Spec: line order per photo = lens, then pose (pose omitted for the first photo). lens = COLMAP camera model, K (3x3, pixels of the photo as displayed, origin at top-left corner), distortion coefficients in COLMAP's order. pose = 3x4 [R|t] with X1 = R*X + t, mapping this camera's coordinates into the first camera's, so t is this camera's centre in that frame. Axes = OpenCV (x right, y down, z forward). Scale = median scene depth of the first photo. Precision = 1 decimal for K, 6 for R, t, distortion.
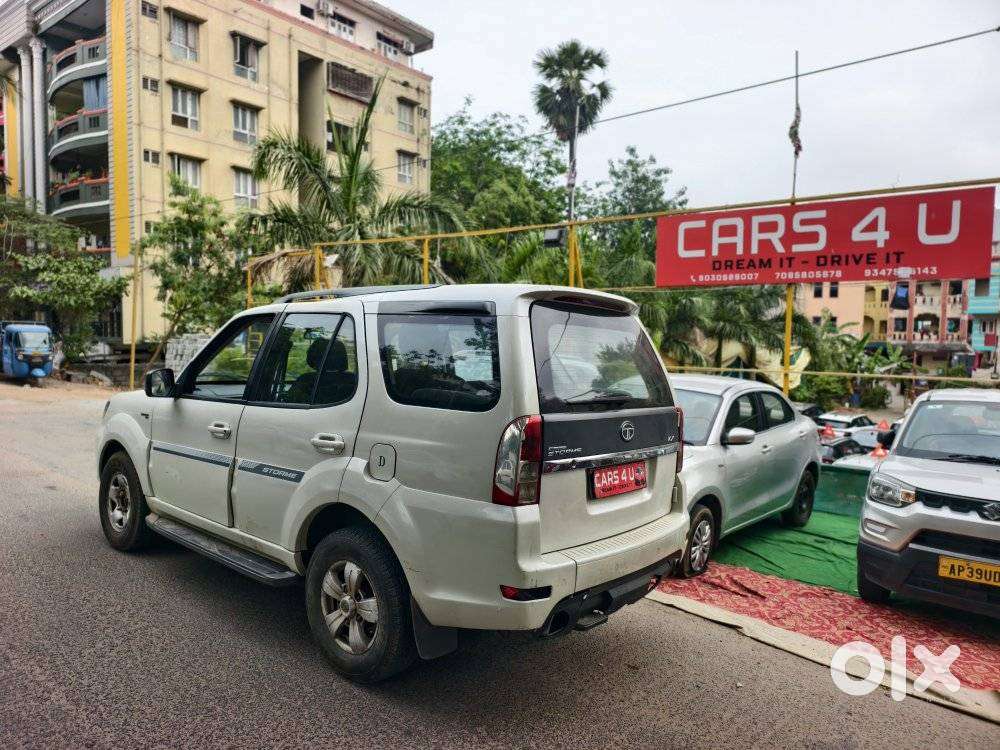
lens RADIAL K [[680.7, 0, 500.0], [0, 680.7, 375.0], [0, 0, 1]] dist [0.006024, -0.000559]
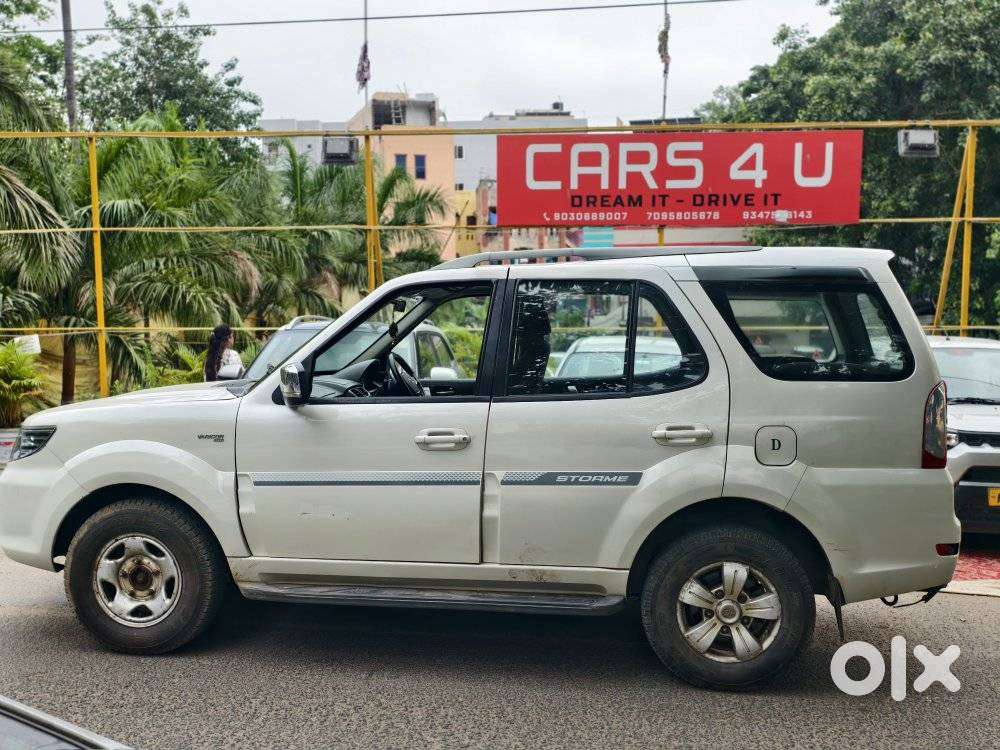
lens RADIAL K [[1022.0, 0, 490.4], [0, 1022.0, 393.0], [0, 0, 1]] dist [0.099611, -0.243824]
pose [[0.841728, -0.077810, 0.534265, -0.505453], [0.049744, 0.996528, 0.066762, -0.022036], [-0.537605, -0.029619, 0.842677, 0.016440]]
